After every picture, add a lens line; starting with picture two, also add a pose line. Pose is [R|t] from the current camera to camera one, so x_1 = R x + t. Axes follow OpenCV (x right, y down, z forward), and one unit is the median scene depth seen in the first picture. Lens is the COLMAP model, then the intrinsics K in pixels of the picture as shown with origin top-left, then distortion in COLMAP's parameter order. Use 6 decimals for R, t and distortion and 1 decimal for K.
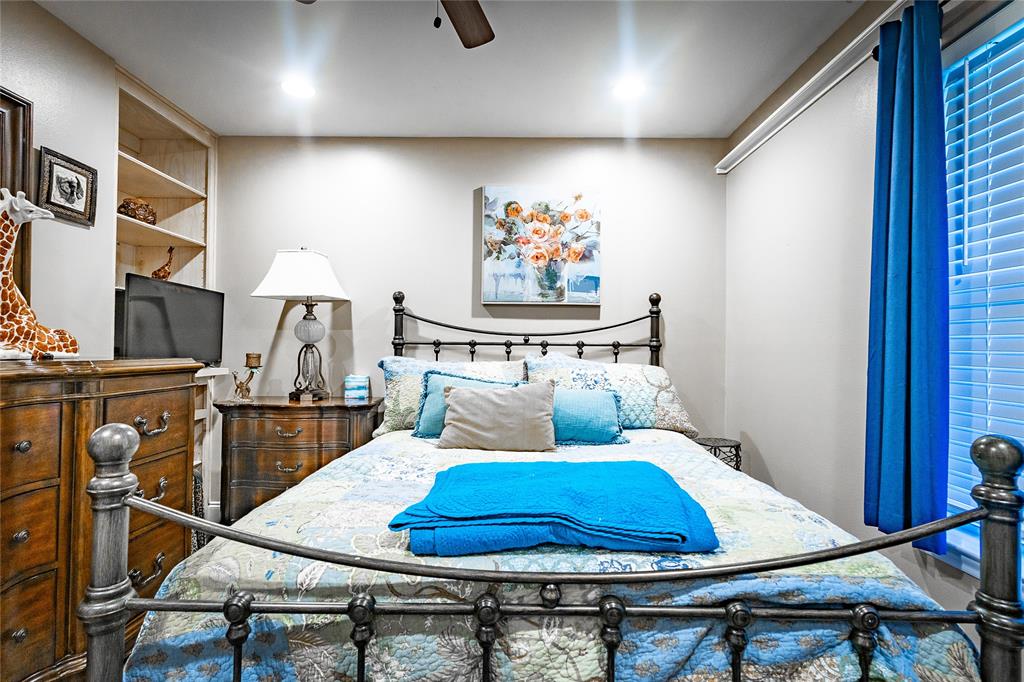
lens RADIAL K [[484.7, 0, 512.0], [0, 484.7, 341.0], [0, 0, 1]] dist [0.003095, 0.000533]
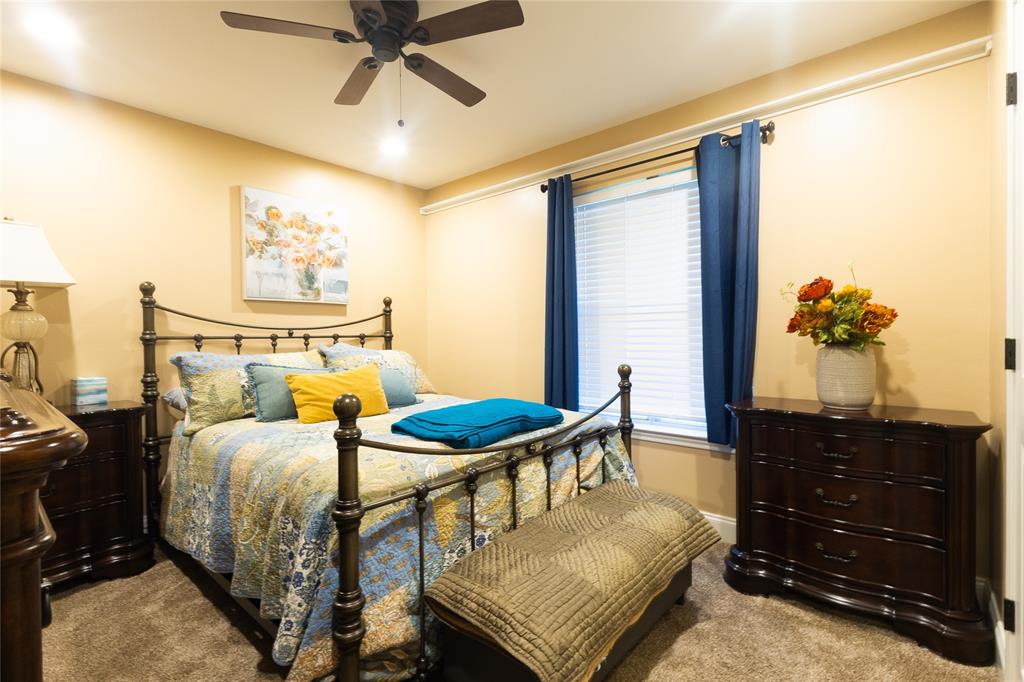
lens RADIAL K [[462.2, 0, 512.0], [0, 462.2, 341.0], [0, 0, 1]] dist [0.000112, -0.000011]
pose [[0.654032, -0.025408, 0.756040, -0.442222], [0.009642, 0.999635, 0.025253, -0.006542], [-0.756405, -0.009227, 0.654038, -0.087707]]
